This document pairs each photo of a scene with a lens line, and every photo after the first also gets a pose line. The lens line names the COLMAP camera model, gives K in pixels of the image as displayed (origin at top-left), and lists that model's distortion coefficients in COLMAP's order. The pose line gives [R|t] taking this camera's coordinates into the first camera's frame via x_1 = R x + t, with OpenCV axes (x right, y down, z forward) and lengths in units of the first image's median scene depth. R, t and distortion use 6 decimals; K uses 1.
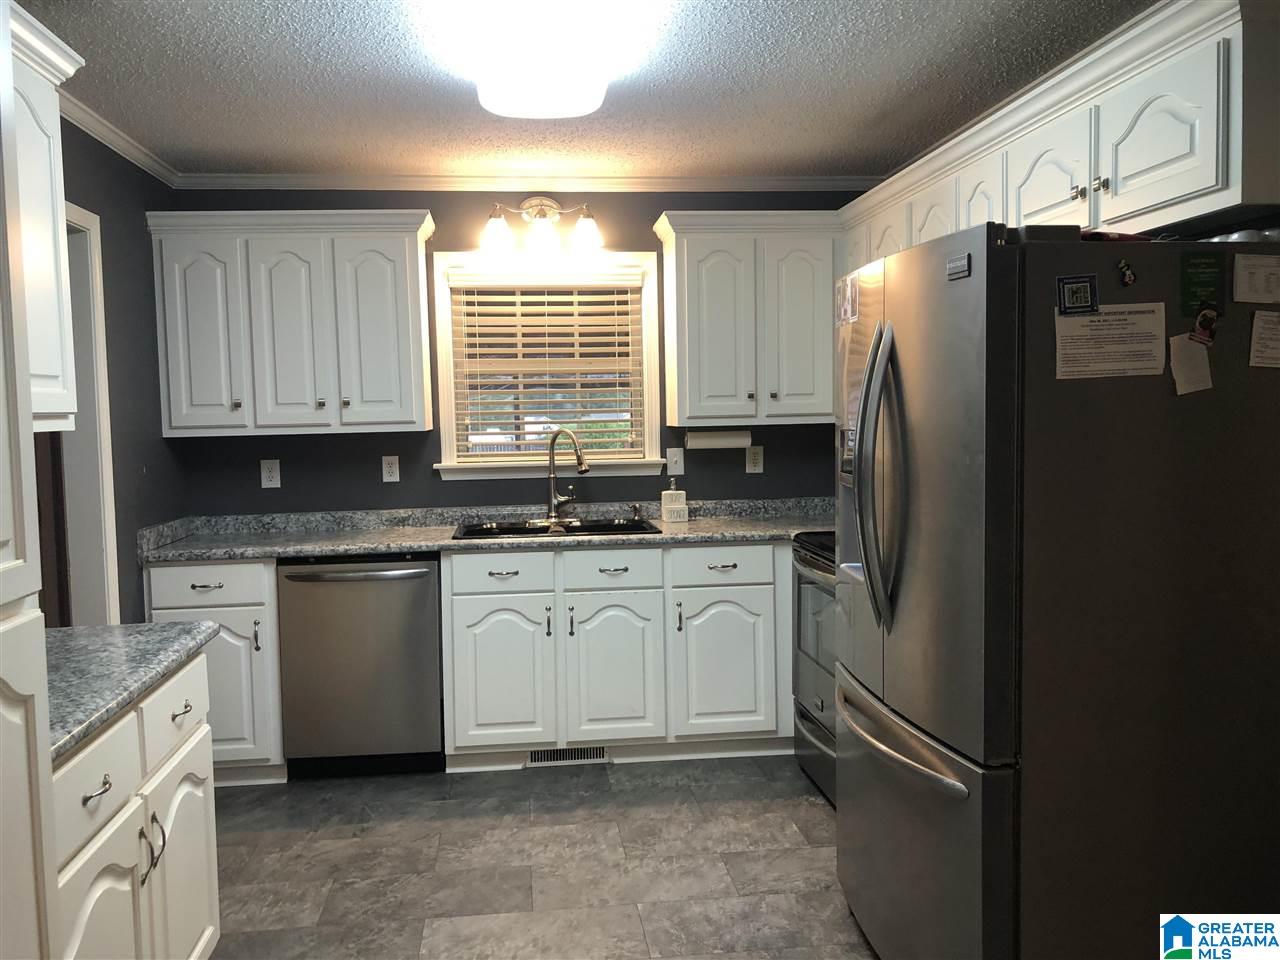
lens RADIAL K [[1042.3, 0, 640.0], [0, 1042.3, 480.0], [0, 0, 1]] dist [0.022333, -0.011150]
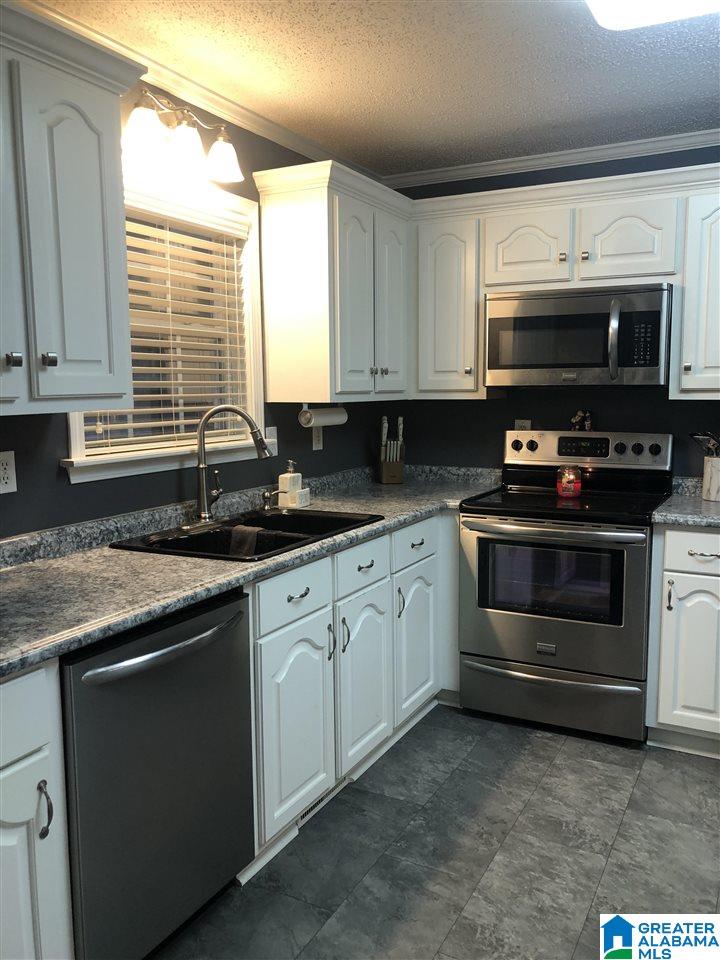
lens RADIAL K [[781.7, 0, 360.0], [0, 781.7, 480.0], [0, 0, 1]] dist [0.022333, -0.011150]
pose [[0.565057, -0.083424, 0.820823, -0.589234], [0.051977, 0.996498, 0.065497, -0.030237], [-0.823413, 0.005654, 0.567415, 0.659294]]
